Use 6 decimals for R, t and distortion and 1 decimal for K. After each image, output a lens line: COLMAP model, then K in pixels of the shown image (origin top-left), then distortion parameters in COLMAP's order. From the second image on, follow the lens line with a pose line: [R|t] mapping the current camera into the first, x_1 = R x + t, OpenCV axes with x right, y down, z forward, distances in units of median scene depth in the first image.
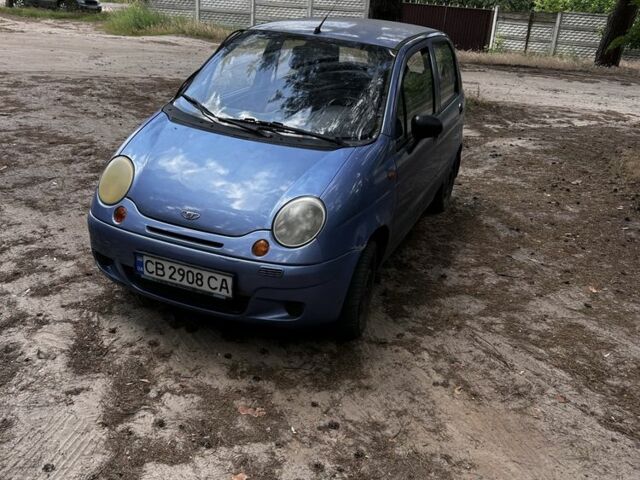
lens RADIAL K [[636.9, 0, 332.7], [0, 636.9, 240.2], [0, 0, 1]] dist [0.091391, -0.197680]
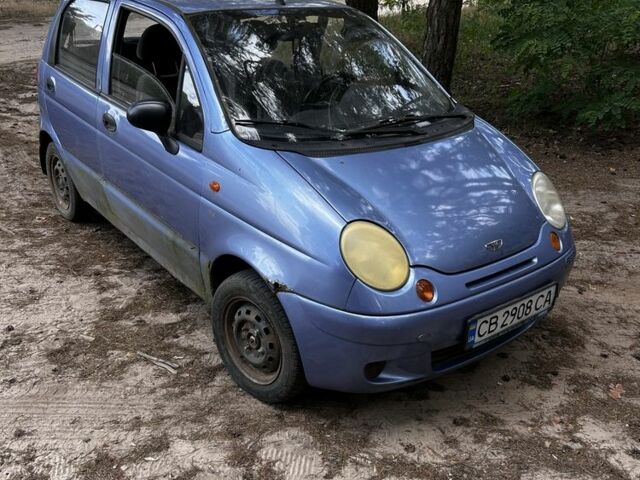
lens RADIAL K [[636.9, 0, 332.7], [0, 636.9, 240.2], [0, 0, 1]] dist [0.091391, -0.197680]
pose [[0.515279, -0.411023, 0.752029, -0.938638], [0.332620, 0.904618, 0.266515, -0.330382], [-0.789843, 0.112810, 0.602845, 0.676786]]
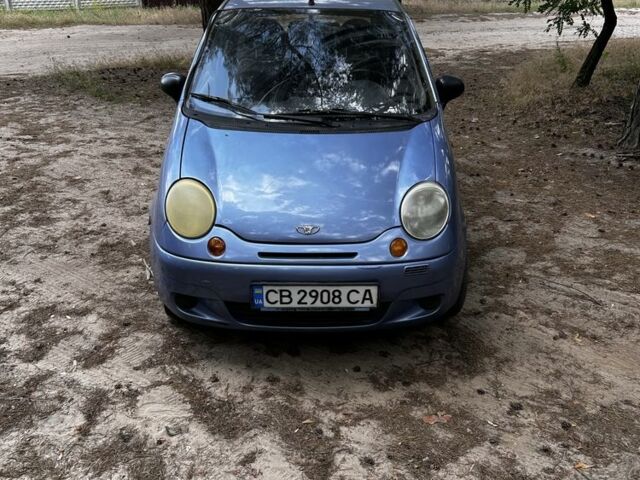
lens RADIAL K [[636.9, 0, 332.7], [0, 636.9, 240.2], [0, 0, 1]] dist [0.091391, -0.197680]
pose [[0.926393, -0.223791, 0.302844, -0.464782], [0.204780, 0.974325, 0.093575, -0.100997], [-0.316009, -0.024671, 0.948435, 0.149412]]
